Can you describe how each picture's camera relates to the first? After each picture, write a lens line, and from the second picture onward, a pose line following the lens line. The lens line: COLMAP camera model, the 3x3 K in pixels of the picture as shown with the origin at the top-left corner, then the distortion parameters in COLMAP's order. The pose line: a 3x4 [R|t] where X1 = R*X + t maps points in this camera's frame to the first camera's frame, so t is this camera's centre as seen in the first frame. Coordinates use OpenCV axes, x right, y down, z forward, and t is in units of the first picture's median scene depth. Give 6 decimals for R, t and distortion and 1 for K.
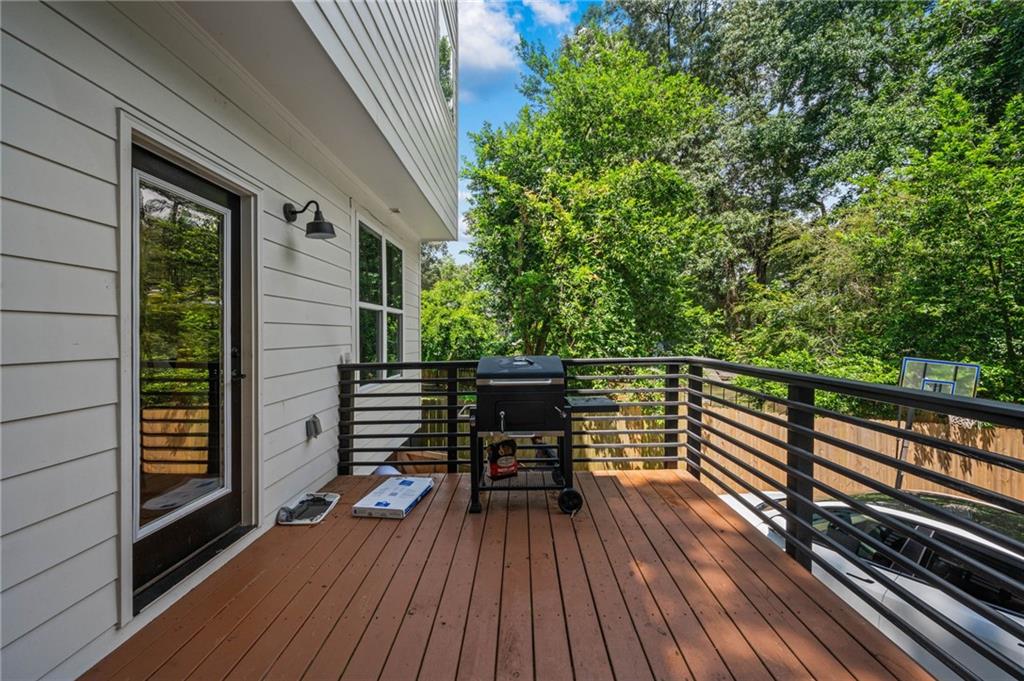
lens RADIAL K [[403.8, 0, 514.1], [0, 403.8, 336.0], [0, 0, 1]] dist [-0.000119, 0.000092]
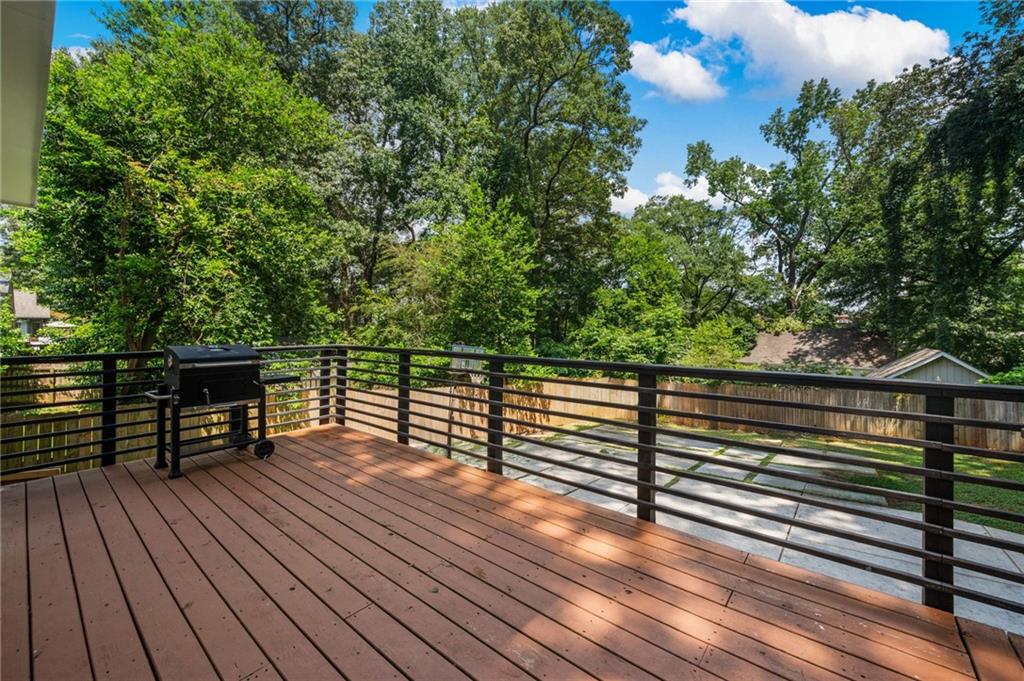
lens RADIAL K [[411.0, 0, 511.6], [0, 411.0, 330.5], [0, 0, 1]] dist [-0.002685, 0.000314]
pose [[0.628648, 0.008506, 0.777643, -0.123498], [-0.003407, 0.999961, -0.008183, 0.004776], [-0.777683, 0.002494, 0.628652, -0.158415]]
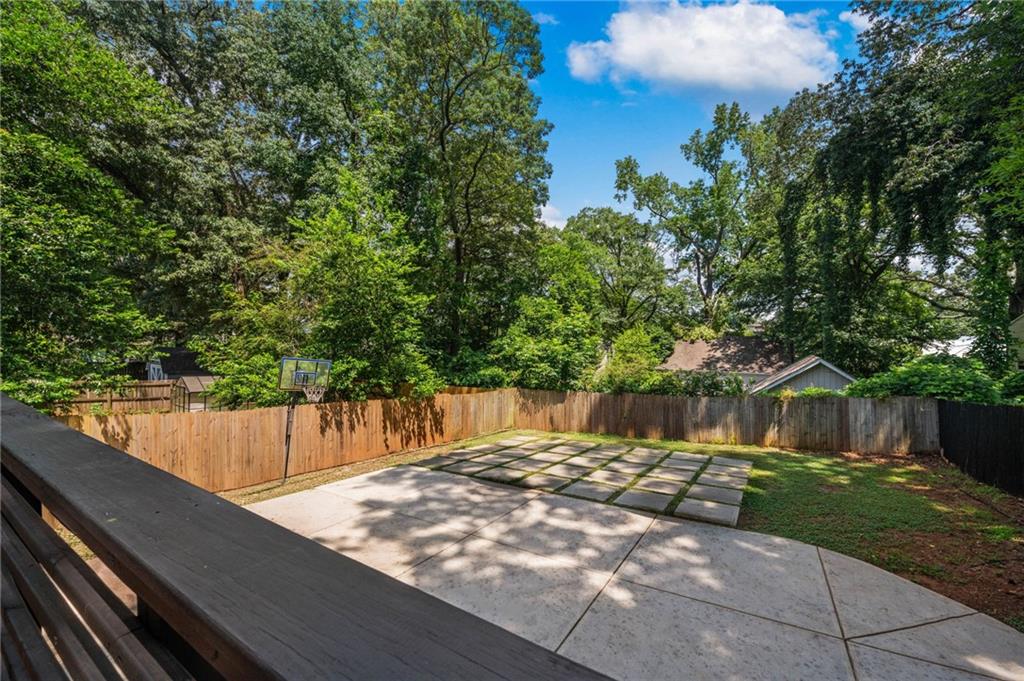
lens RADIAL K [[401.5, 0, 515.6], [0, 401.5, 343.3], [0, 0, 1]] dist [-0.000491, -0.000251]
pose [[0.524871, -0.002201, 0.851179, 0.128189], [0.000599, 0.999997, 0.002217, 0.001792], [-0.851182, -0.000654, 0.524871, -0.268477]]
